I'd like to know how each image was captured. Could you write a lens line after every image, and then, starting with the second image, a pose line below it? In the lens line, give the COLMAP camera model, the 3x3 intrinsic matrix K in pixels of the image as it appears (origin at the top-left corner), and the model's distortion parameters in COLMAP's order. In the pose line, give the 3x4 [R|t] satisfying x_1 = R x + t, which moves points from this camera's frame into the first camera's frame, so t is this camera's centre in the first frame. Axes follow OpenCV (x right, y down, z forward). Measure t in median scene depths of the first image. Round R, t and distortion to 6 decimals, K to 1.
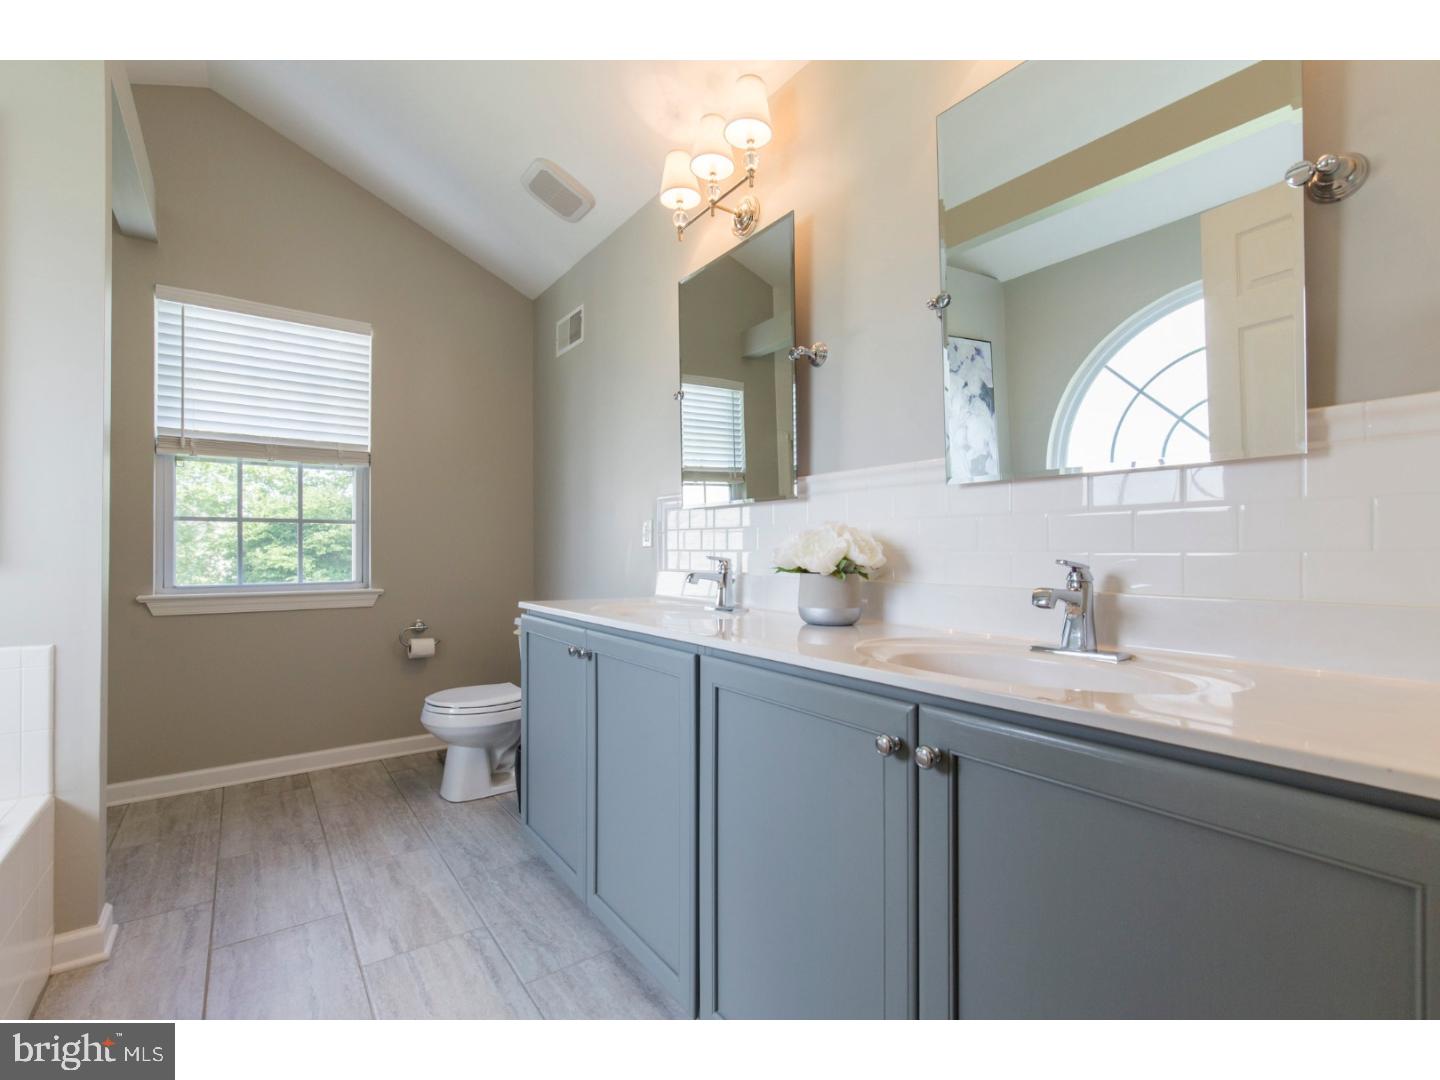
lens RADIAL K [[654.3, 0, 709.2], [0, 654.3, 553.5], [0, 0, 1]] dist [-0.000492, -0.000022]
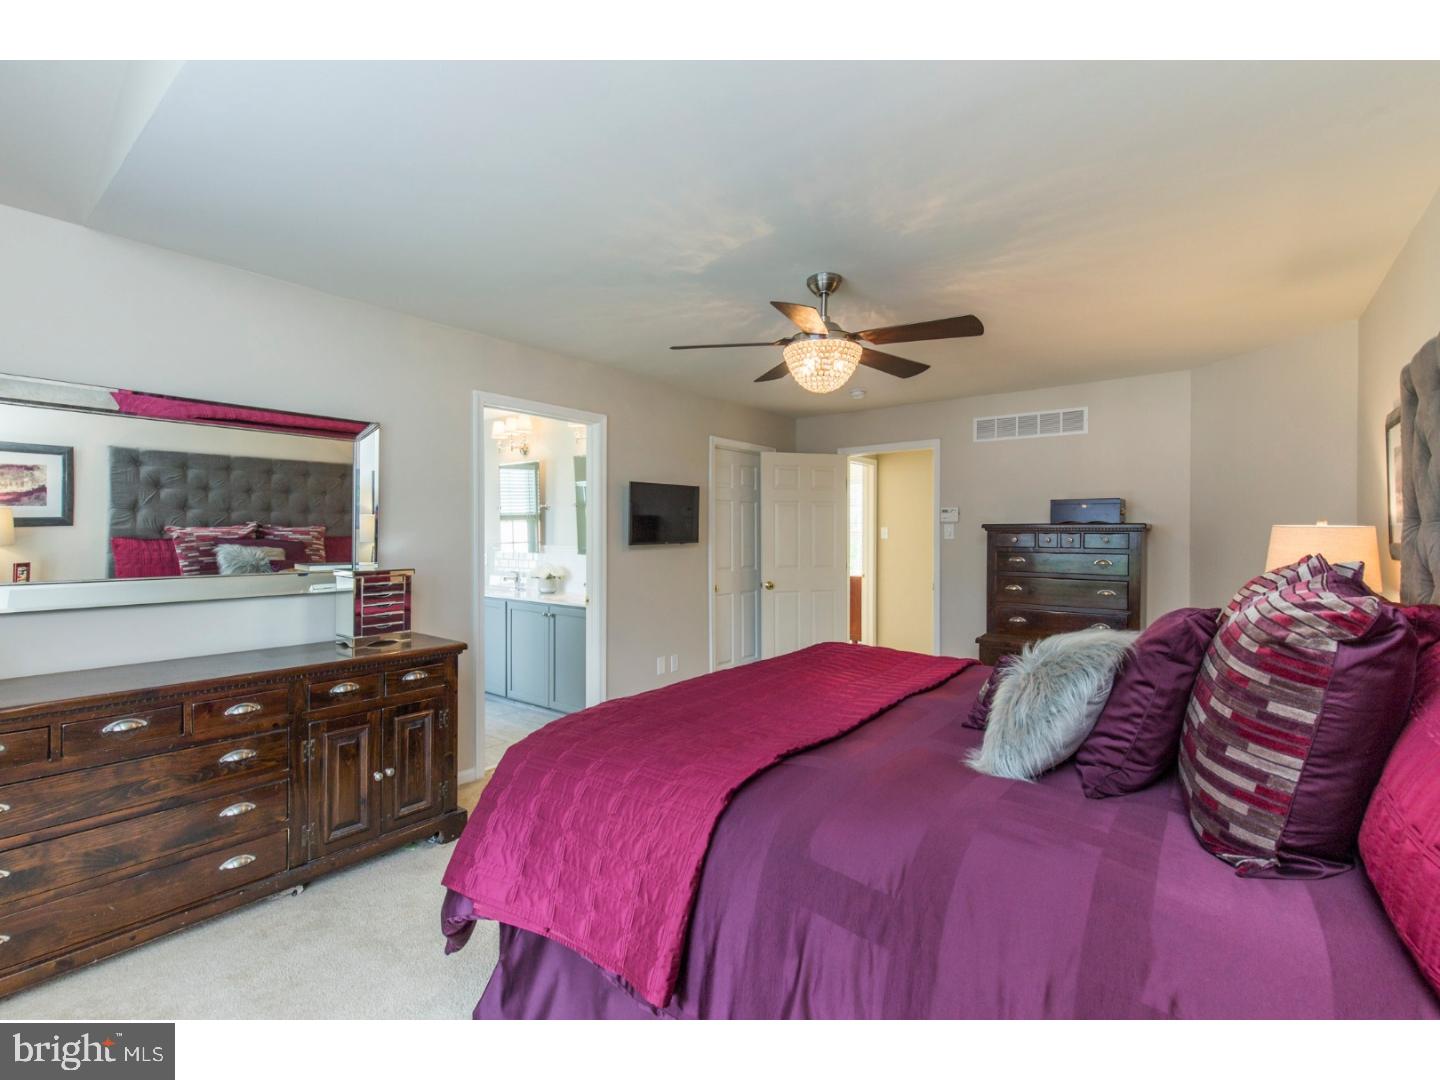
lens RADIAL K [[654.3, 0, 709.2], [0, 654.3, 553.5], [0, 0, 1]] dist [-0.000492, -0.000022]
pose [[0.963397, -0.001087, 0.268076, 0.074574], [-0.004971, 0.999747, 0.021921, -0.157782], [-0.268032, -0.022451, 0.963148, -2.234485]]
